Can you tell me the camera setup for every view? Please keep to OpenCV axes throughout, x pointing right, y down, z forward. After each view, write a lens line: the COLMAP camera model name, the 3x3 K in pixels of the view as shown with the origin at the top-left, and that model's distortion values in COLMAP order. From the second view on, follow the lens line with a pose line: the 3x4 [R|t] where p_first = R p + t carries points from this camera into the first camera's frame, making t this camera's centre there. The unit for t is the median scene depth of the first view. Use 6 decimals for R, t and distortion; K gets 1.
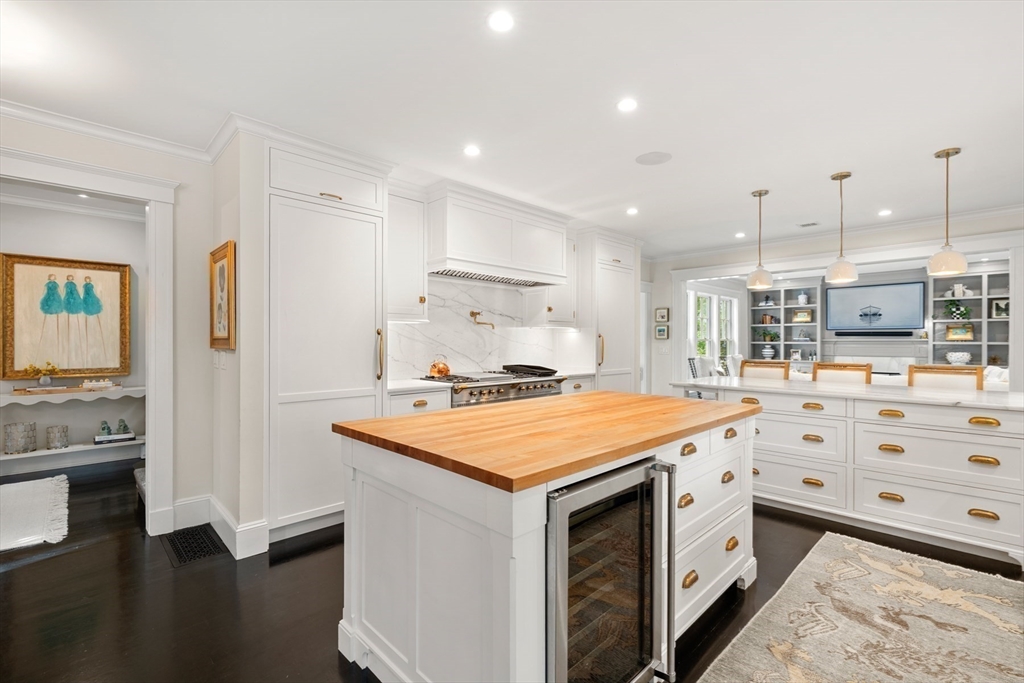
lens RADIAL K [[462.7, 0, 506.8], [0, 462.7, 340.7], [0, 0, 1]] dist [-0.000122, 0.000498]
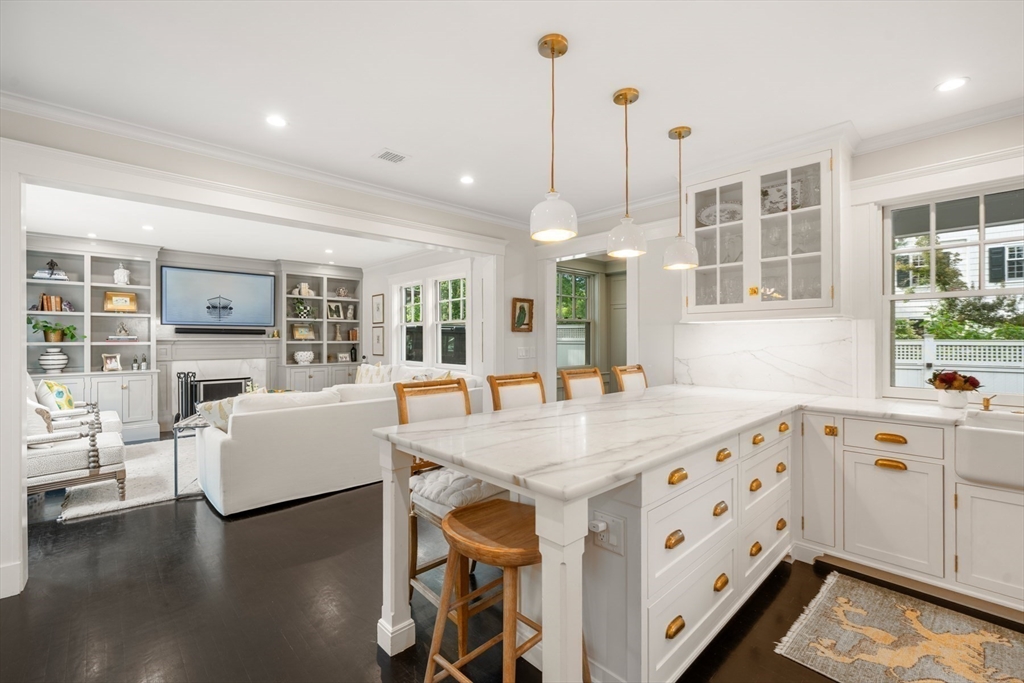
lens RADIAL K [[434.7, 0, 510.4], [0, 434.7, 341.3], [0, 0, 1]] dist [-0.001306, -0.000108]
pose [[0.008432, -0.006719, 0.999942, 0.043825], [-0.000773, 0.999977, 0.006726, -0.003452], [-0.999964, -0.000830, 0.008427, 0.542662]]
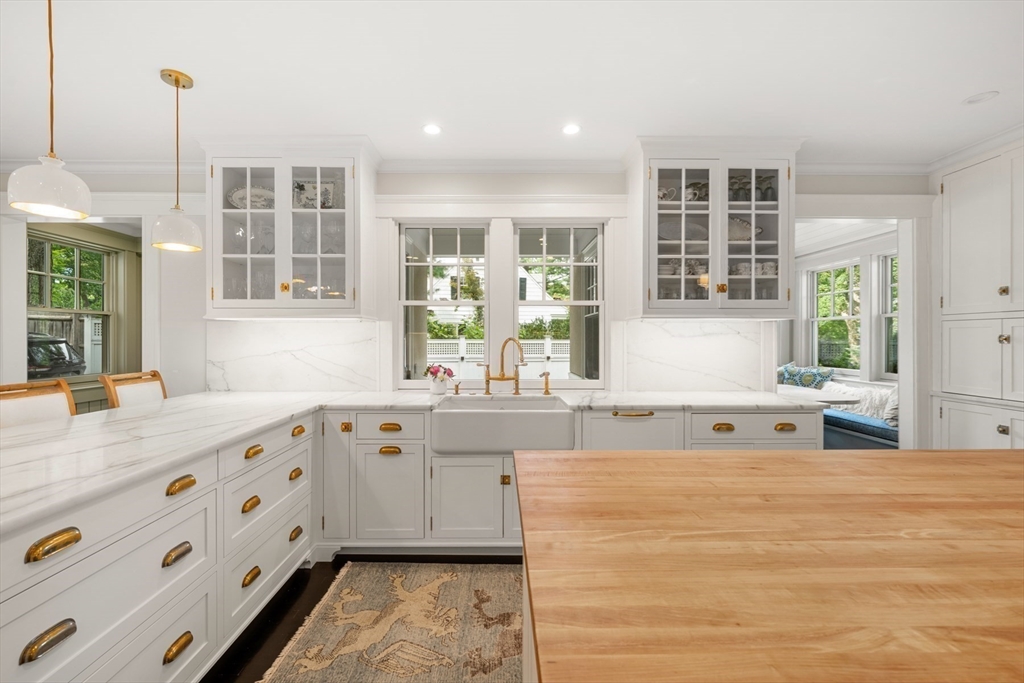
lens RADIAL K [[434.7, 0, 494.1], [0, 434.7, 341.5], [0, 0, 1]] dist [-0.001306, -0.000108]
pose [[-0.721485, -0.008244, 0.692381, 0.054715], [-0.004324, 0.999963, 0.007400, -0.003728], [-0.692417, 0.002345, -0.721494, 0.470077]]
